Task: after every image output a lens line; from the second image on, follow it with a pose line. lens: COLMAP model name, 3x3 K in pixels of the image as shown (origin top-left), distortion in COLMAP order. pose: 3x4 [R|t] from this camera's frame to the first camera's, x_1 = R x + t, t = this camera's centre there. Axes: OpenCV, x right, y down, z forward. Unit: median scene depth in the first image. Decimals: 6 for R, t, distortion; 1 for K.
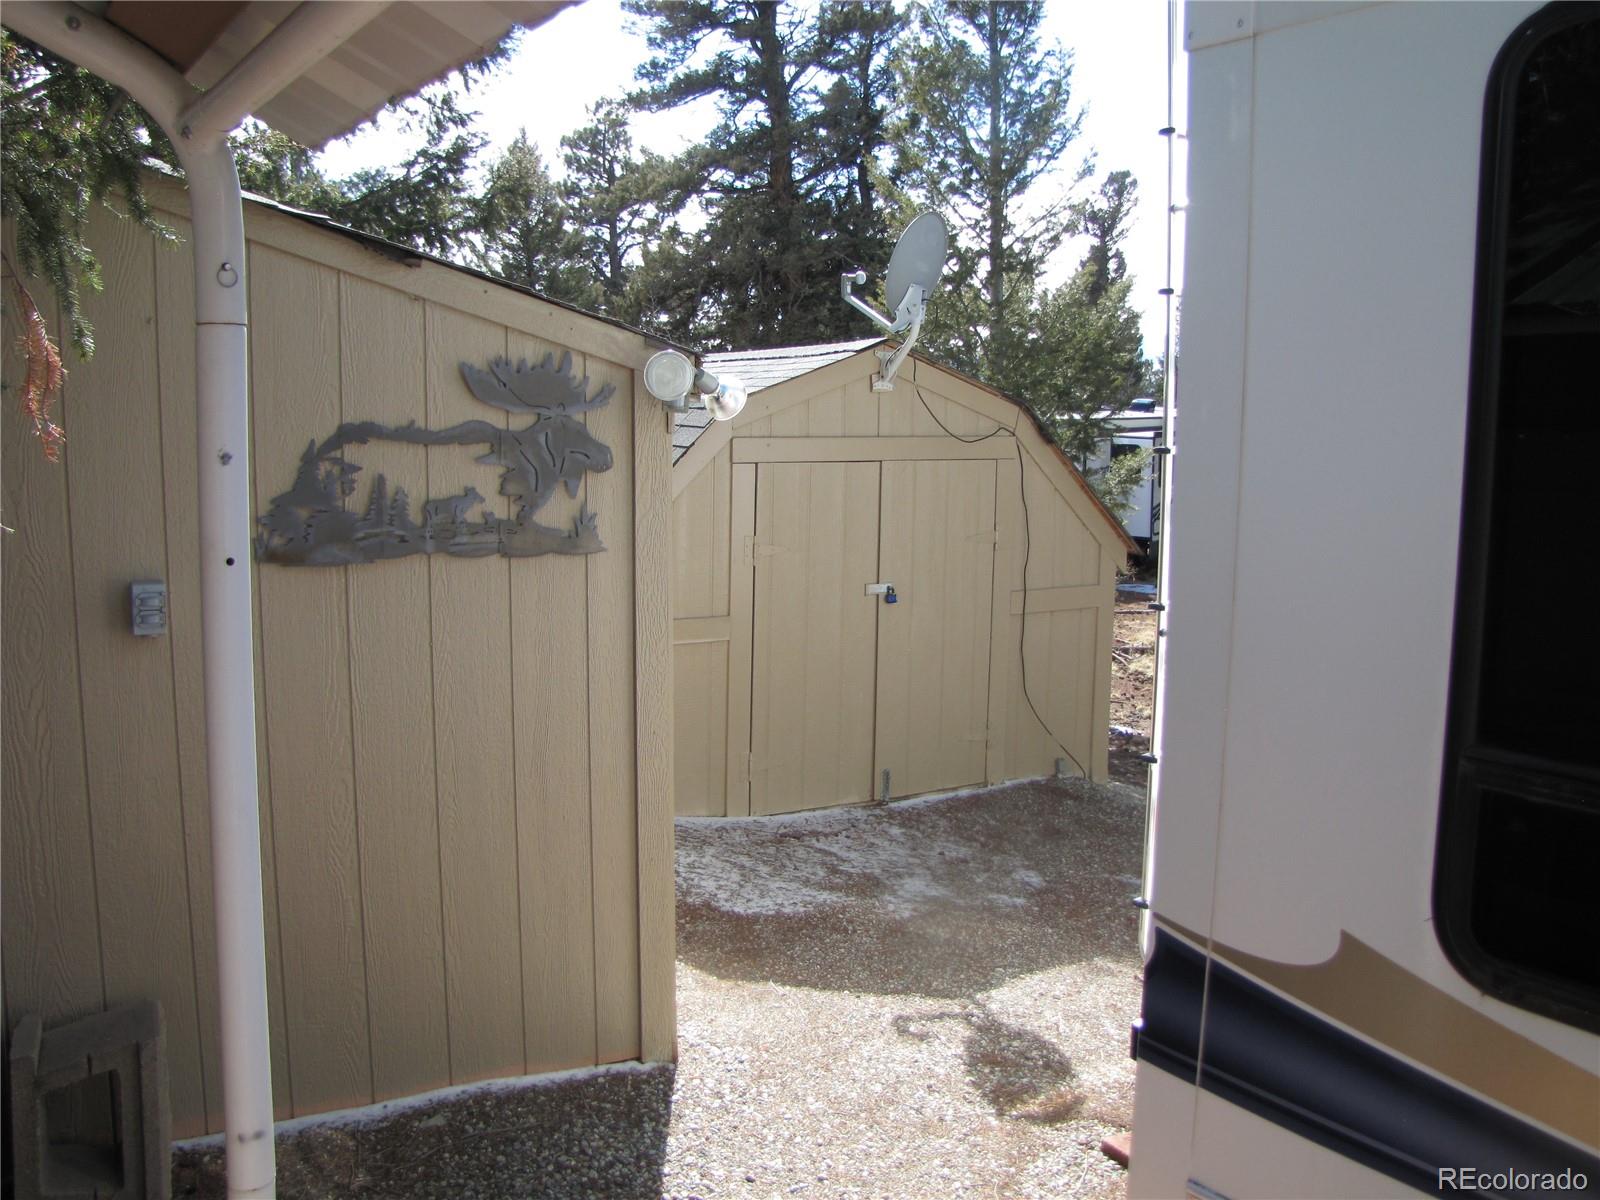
lens RADIAL K [[1347.5, 0, 803.0], [0, 1347.5, 577.9], [0, 0, 1]] dist [-0.189302, 0.173864]
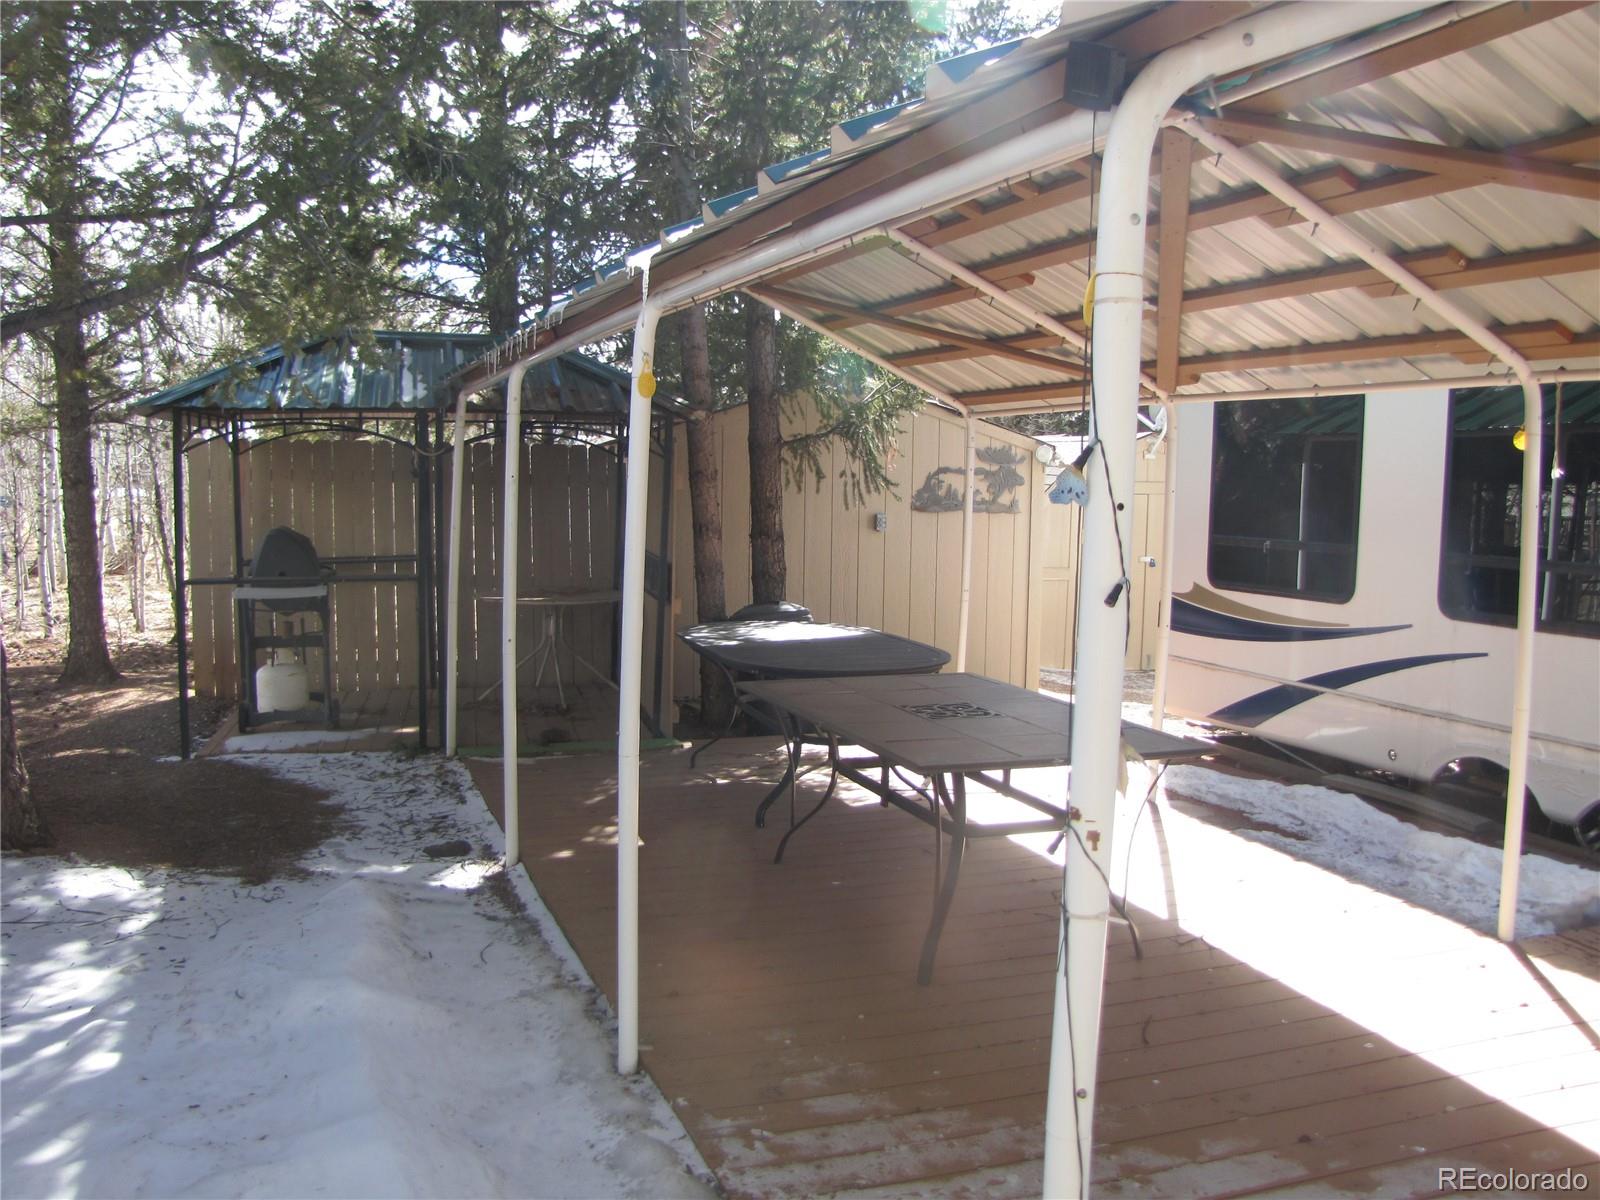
lens RADIAL K [[1347.5, 0, 803.0], [0, 1347.5, 577.9], [0, 0, 1]] dist [-0.189302, 0.173864]
pose [[0.963643, 0.027752, -0.265749, 0.184375], [-0.039978, 0.998371, -0.040704, 0.273236], [0.264186, 0.049848, 0.963183, -2.034915]]
